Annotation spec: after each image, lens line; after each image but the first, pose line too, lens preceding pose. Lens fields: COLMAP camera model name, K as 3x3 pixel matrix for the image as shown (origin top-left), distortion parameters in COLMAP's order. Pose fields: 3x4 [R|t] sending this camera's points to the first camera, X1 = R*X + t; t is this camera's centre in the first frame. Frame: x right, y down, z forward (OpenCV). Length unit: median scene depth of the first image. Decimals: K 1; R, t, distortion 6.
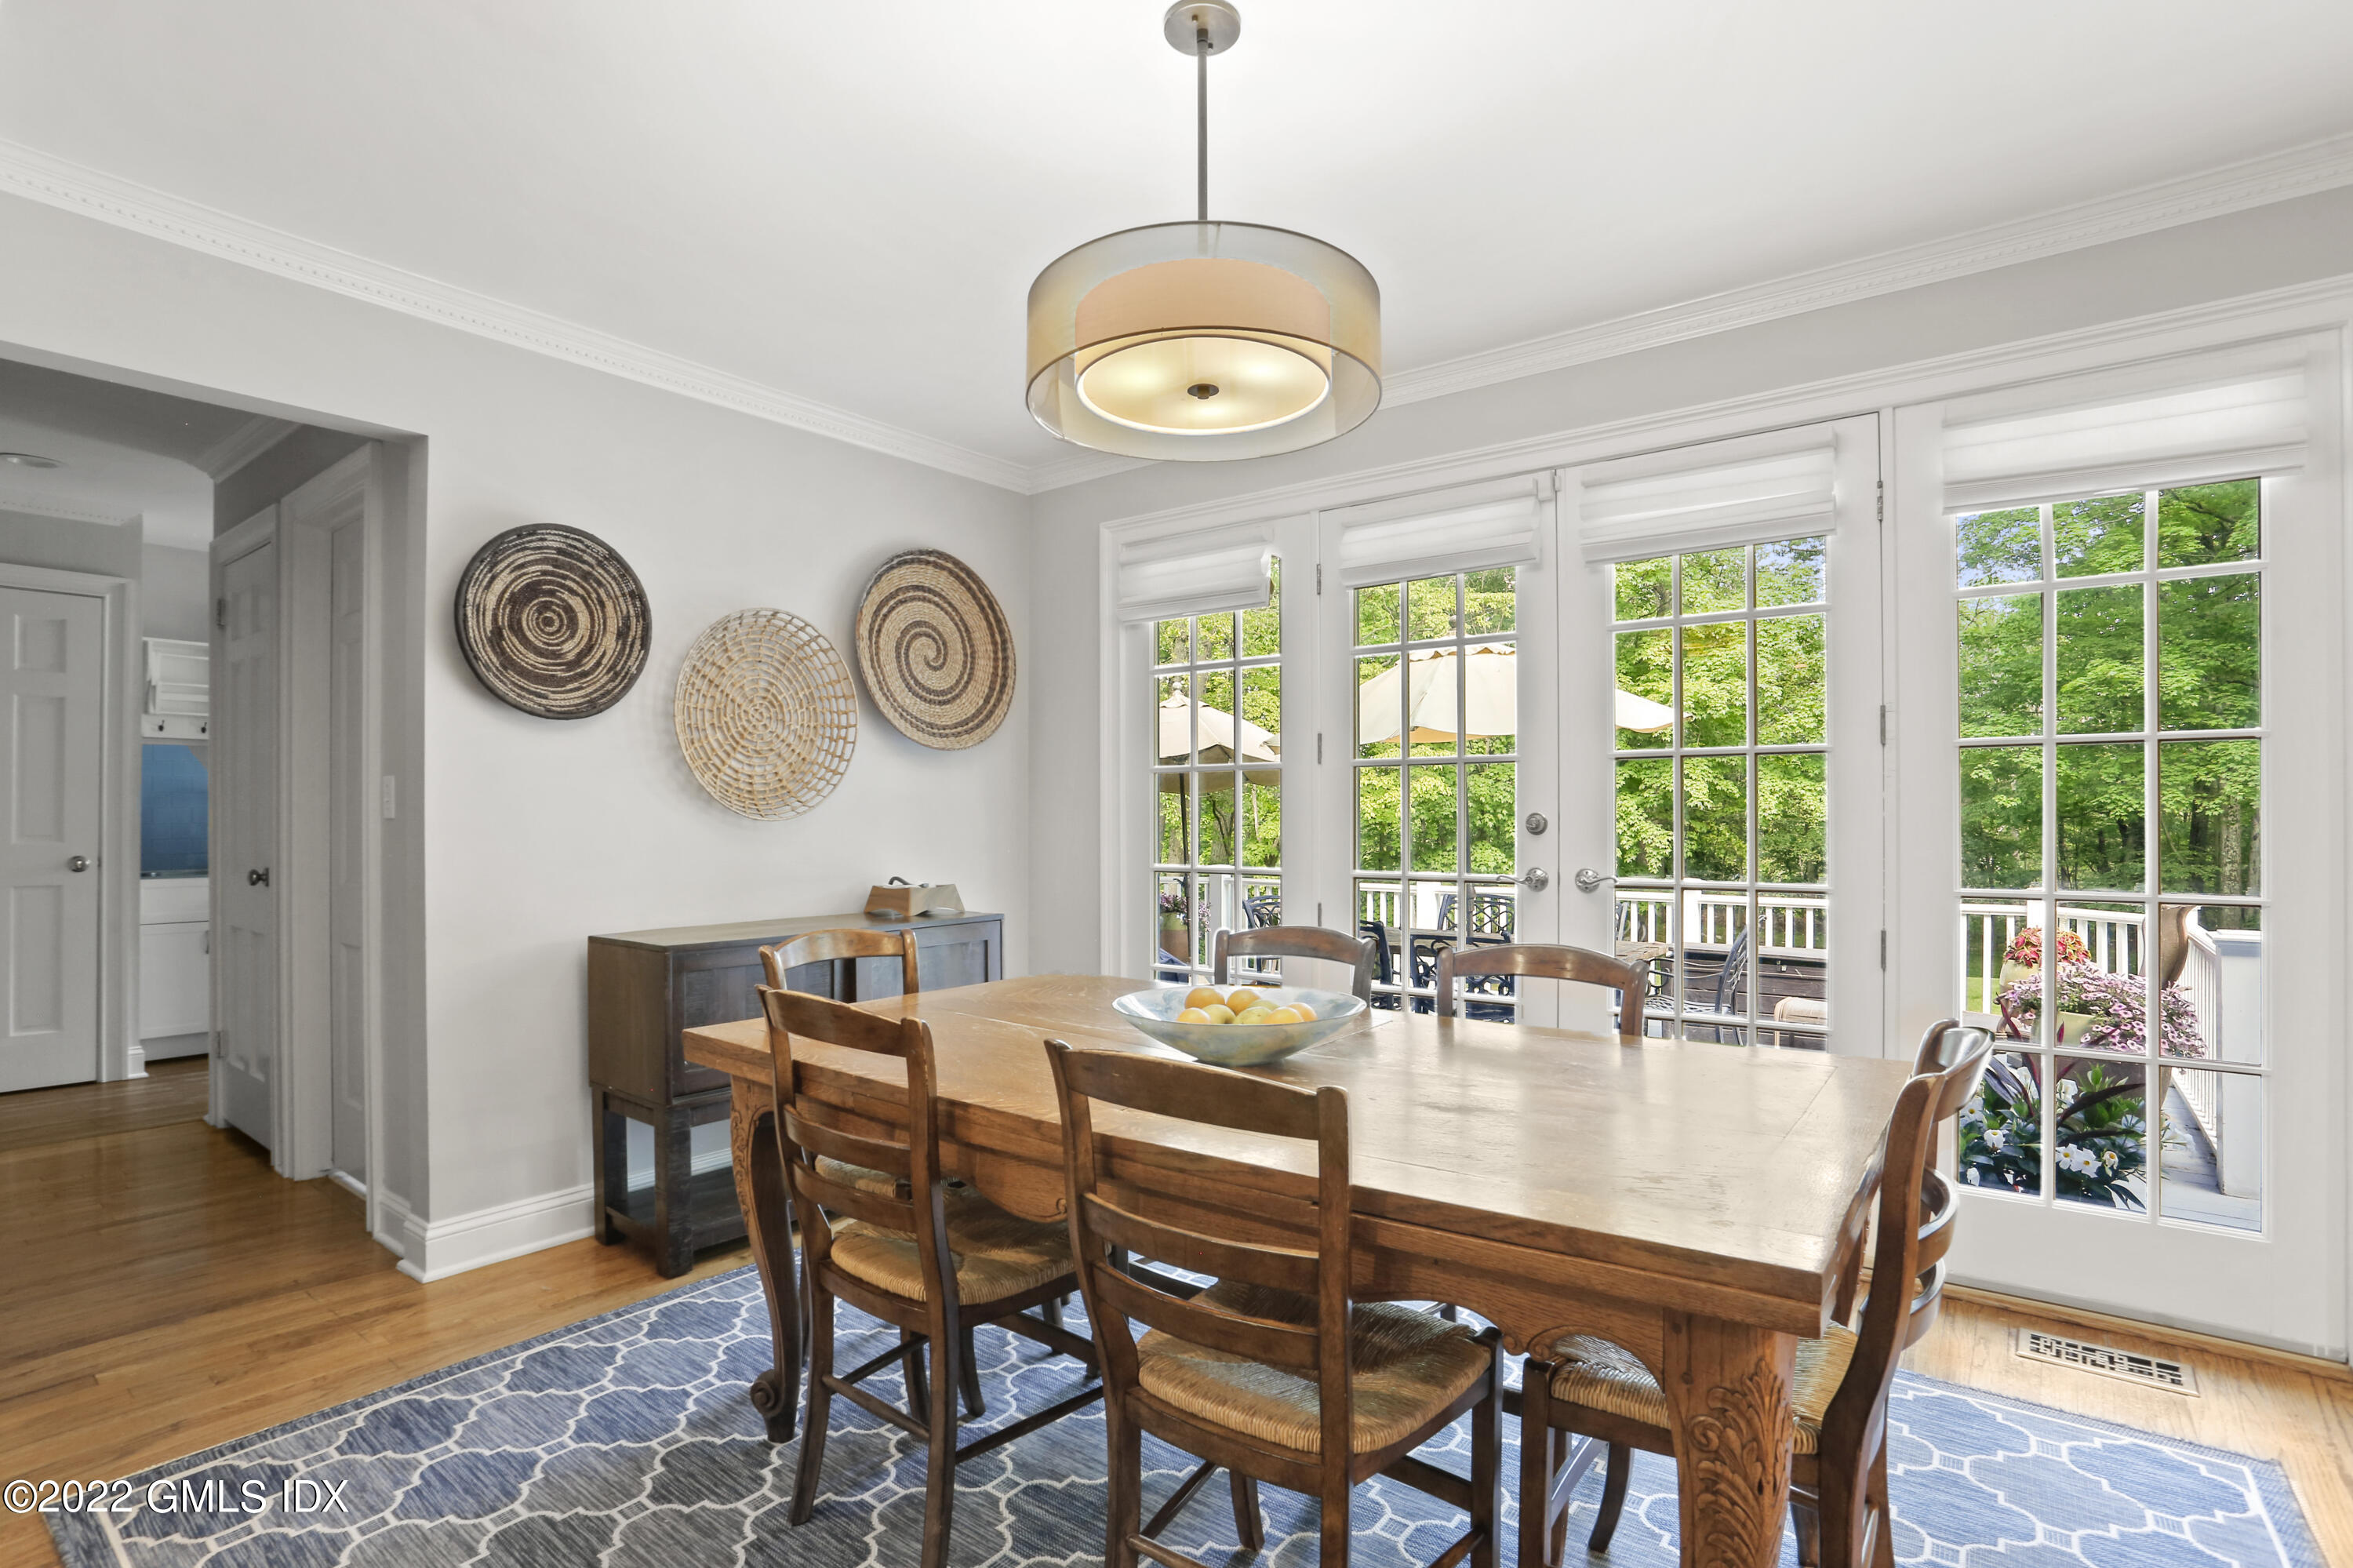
lens RADIAL K [[1164.2, 0, 1192.5], [0, 1164.2, 808.8], [0, 0, 1]] dist [-0.077320, 0.048259]
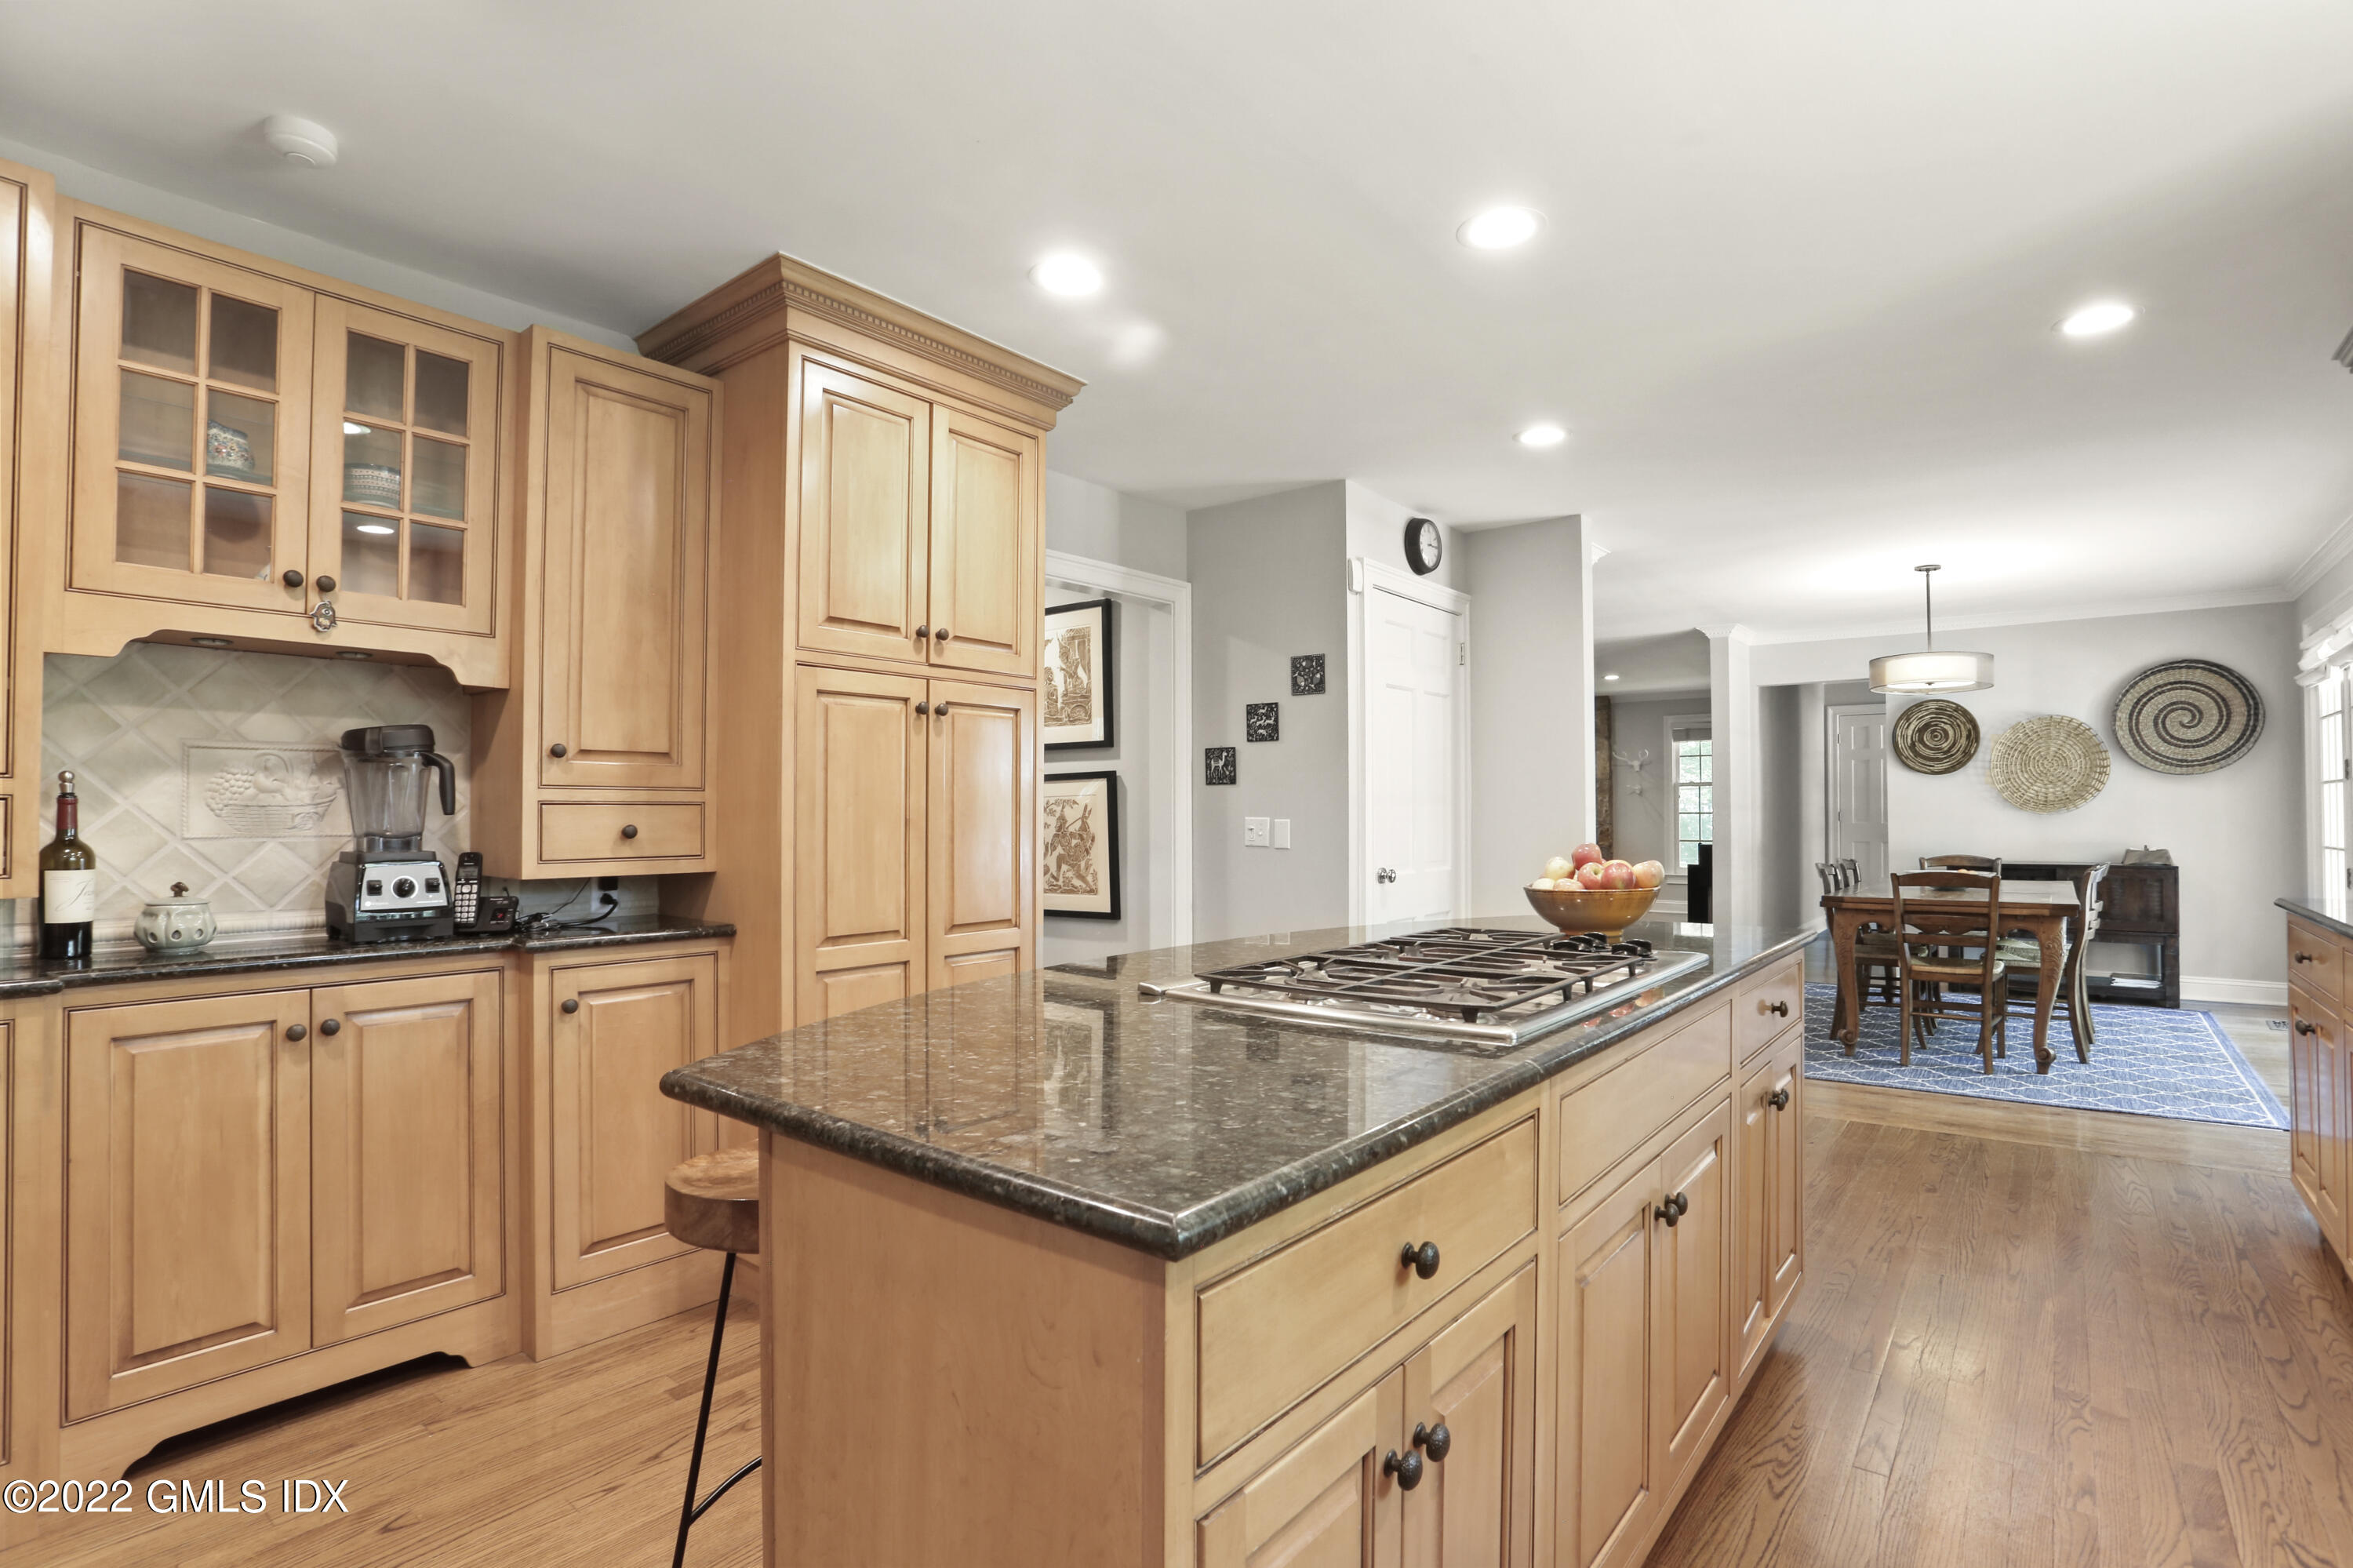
lens RADIAL K [[1164.2, 0, 1192.5], [0, 1164.2, 808.8], [0, 0, 1]] dist [-0.077320, 0.048259]
pose [[0.019215, -0.014894, -0.999704, 1.662459], [0.000200, 0.999889, -0.014893, 0.030508], [0.999815, 0.000087, 0.019216, -0.612091]]
